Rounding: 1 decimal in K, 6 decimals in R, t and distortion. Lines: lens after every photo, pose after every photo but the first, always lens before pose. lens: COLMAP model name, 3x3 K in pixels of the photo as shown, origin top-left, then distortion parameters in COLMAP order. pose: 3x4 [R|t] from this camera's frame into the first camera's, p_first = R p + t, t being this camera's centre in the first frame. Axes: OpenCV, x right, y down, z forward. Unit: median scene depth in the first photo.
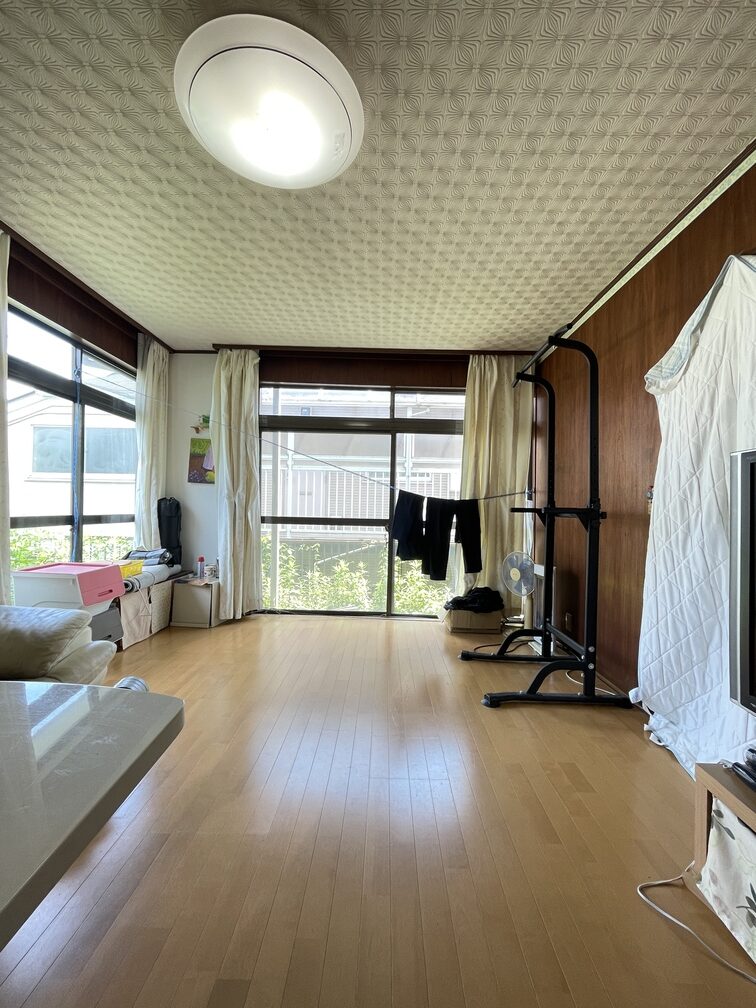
lens RADIAL K [[409.3, 0, 377.7], [0, 409.3, 506.9], [0, 0, 1]] dist [-0.001702, -0.000158]
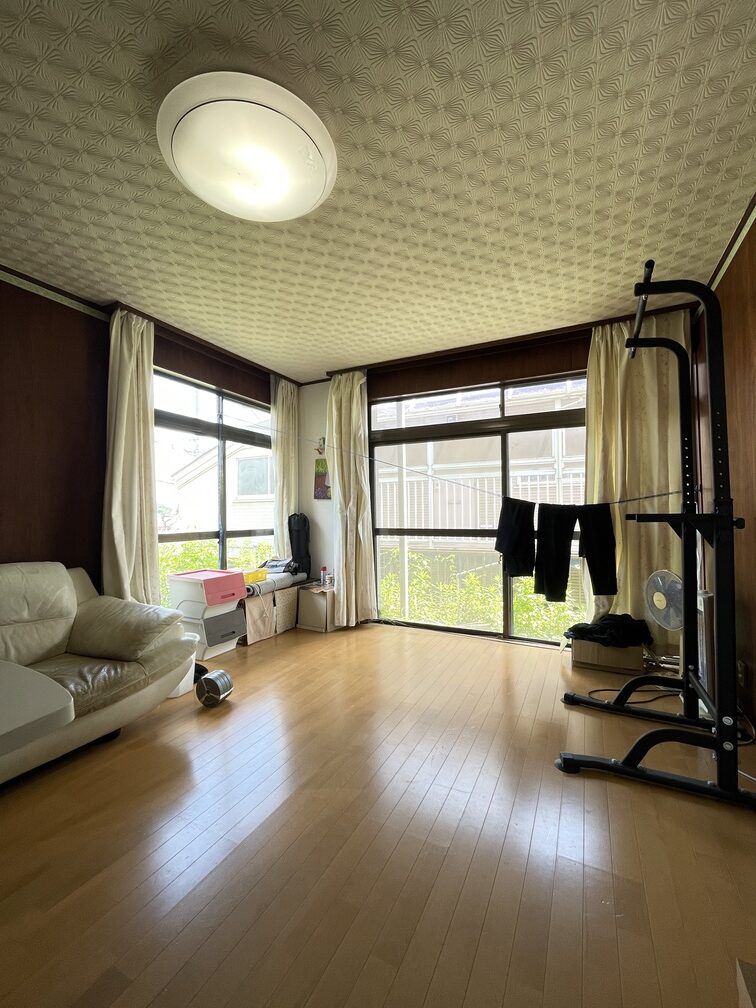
lens RADIAL K [[409.3, 0, 377.7], [0, 409.3, 506.9], [0, 0, 1]] dist [-0.001702, -0.000158]
pose [[0.897907, -0.038538, -0.438495, 0.191710], [0.029799, 0.999197, -0.026797, -0.003709], [0.439176, 0.010994, 0.898334, 0.080040]]
